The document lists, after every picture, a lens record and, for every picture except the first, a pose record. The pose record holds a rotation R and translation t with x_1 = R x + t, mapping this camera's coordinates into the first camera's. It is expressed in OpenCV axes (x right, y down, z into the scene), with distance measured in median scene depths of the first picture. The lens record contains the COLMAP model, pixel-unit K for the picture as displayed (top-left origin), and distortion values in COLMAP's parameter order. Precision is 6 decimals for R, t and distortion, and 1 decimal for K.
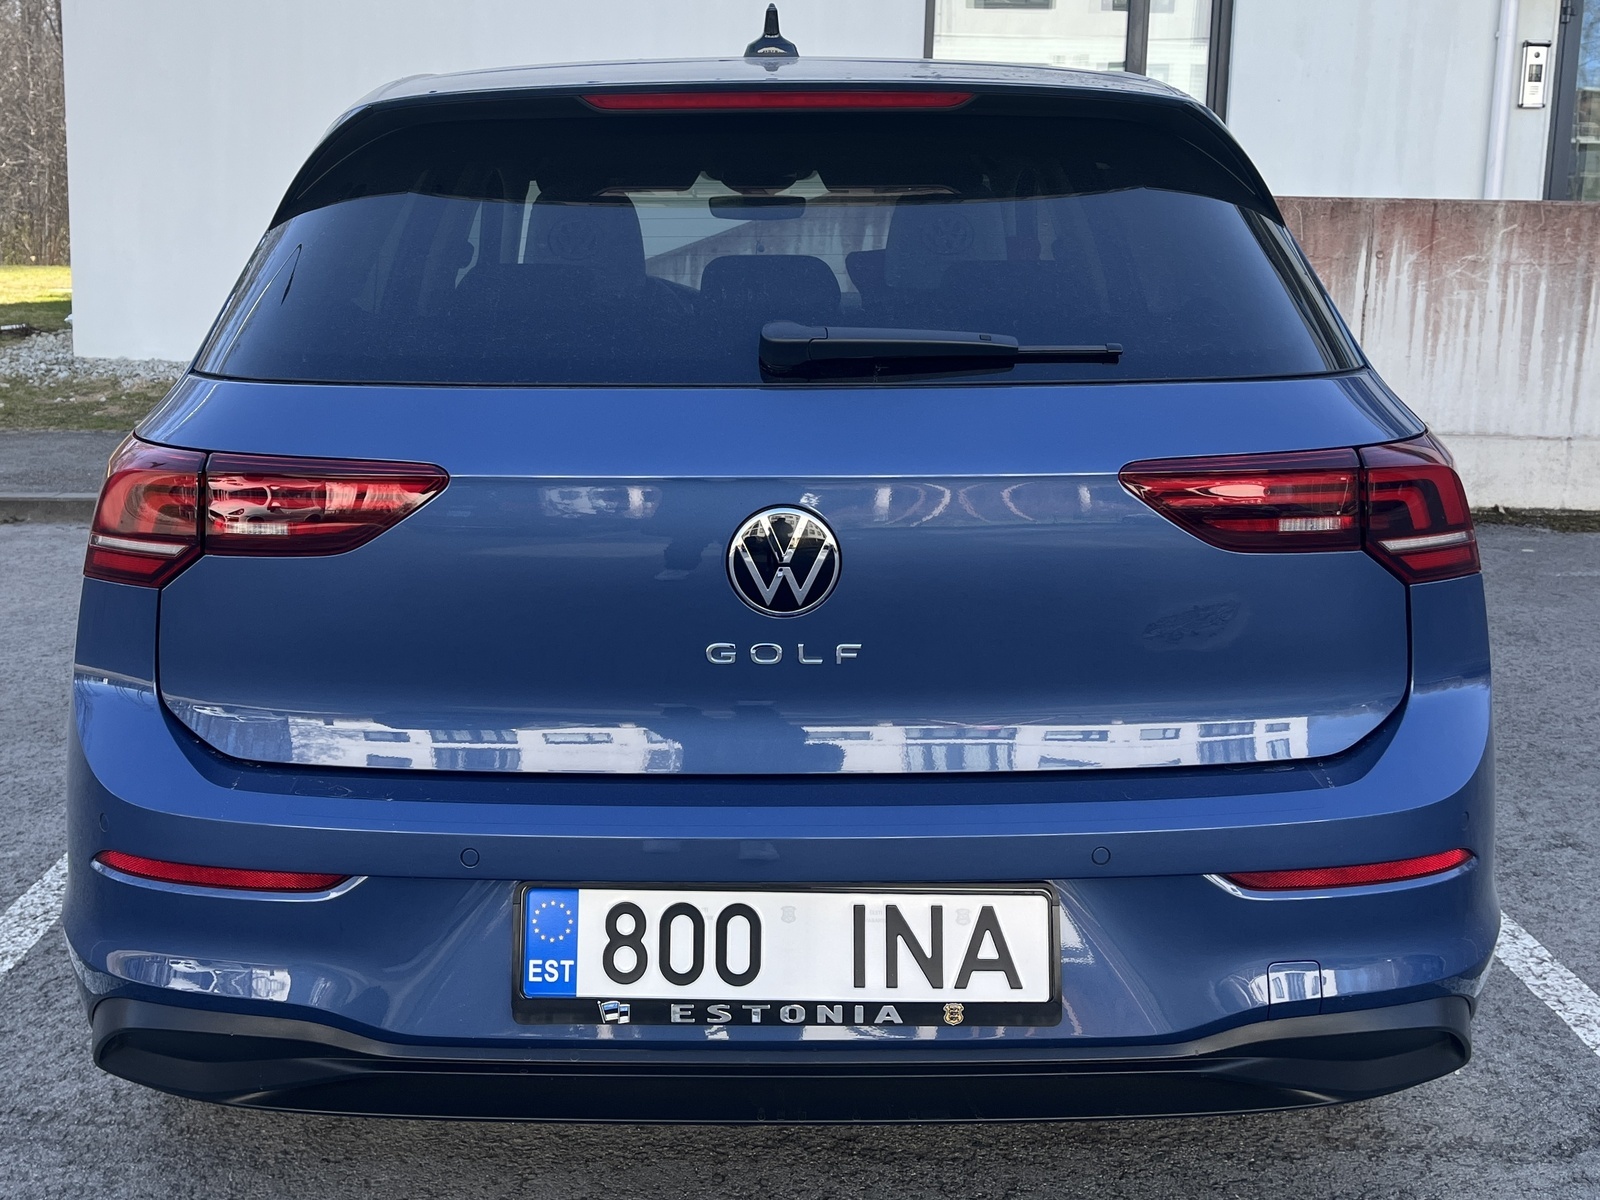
lens RADIAL K [[1223.2, 0, 800.0], [0, 1223.2, 600.0], [0, 0, 1]] dist [0.001474, -0.004515]
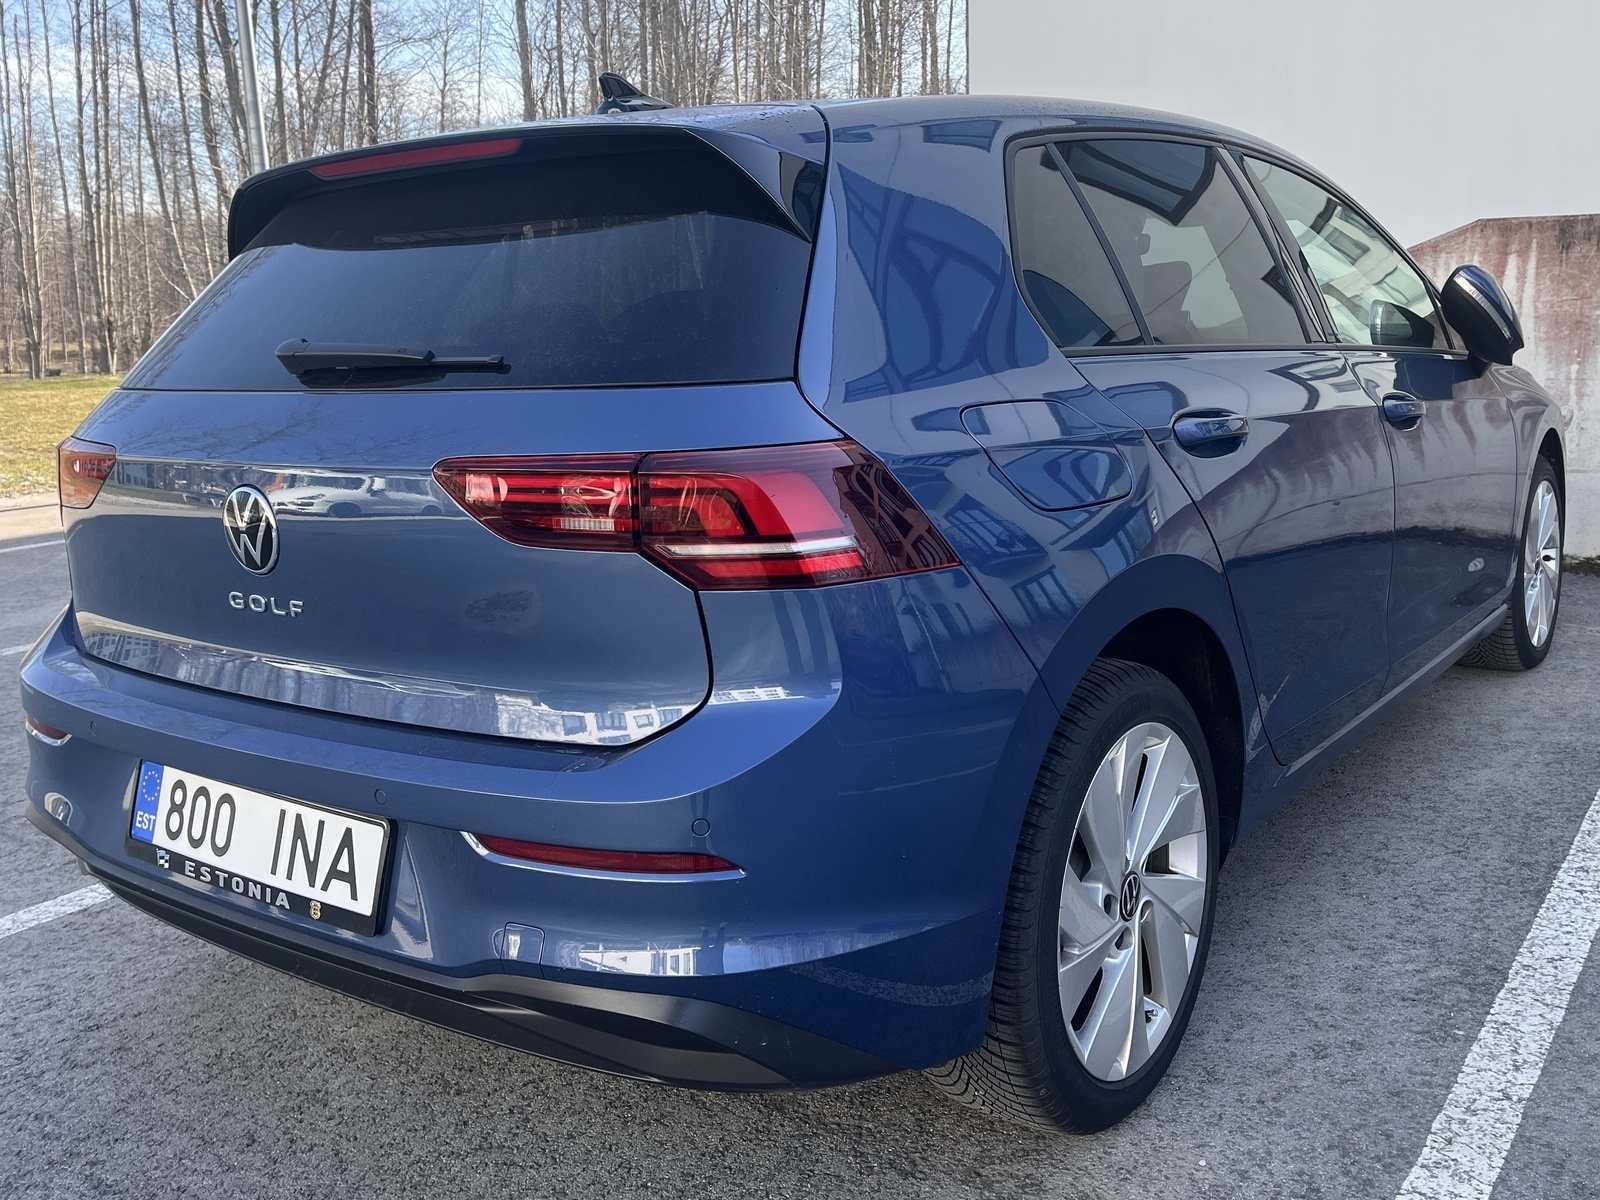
lens RADIAL K [[1223.2, 0, 800.0], [0, 1223.2, 600.0], [0, 0, 1]] dist [0.001474, -0.004515]
pose [[0.861438, 0.082065, -0.501188, 1.109936], [-0.091175, 0.995815, 0.006345, -0.020063], [0.499611, 0.040229, 0.865315, 0.172425]]
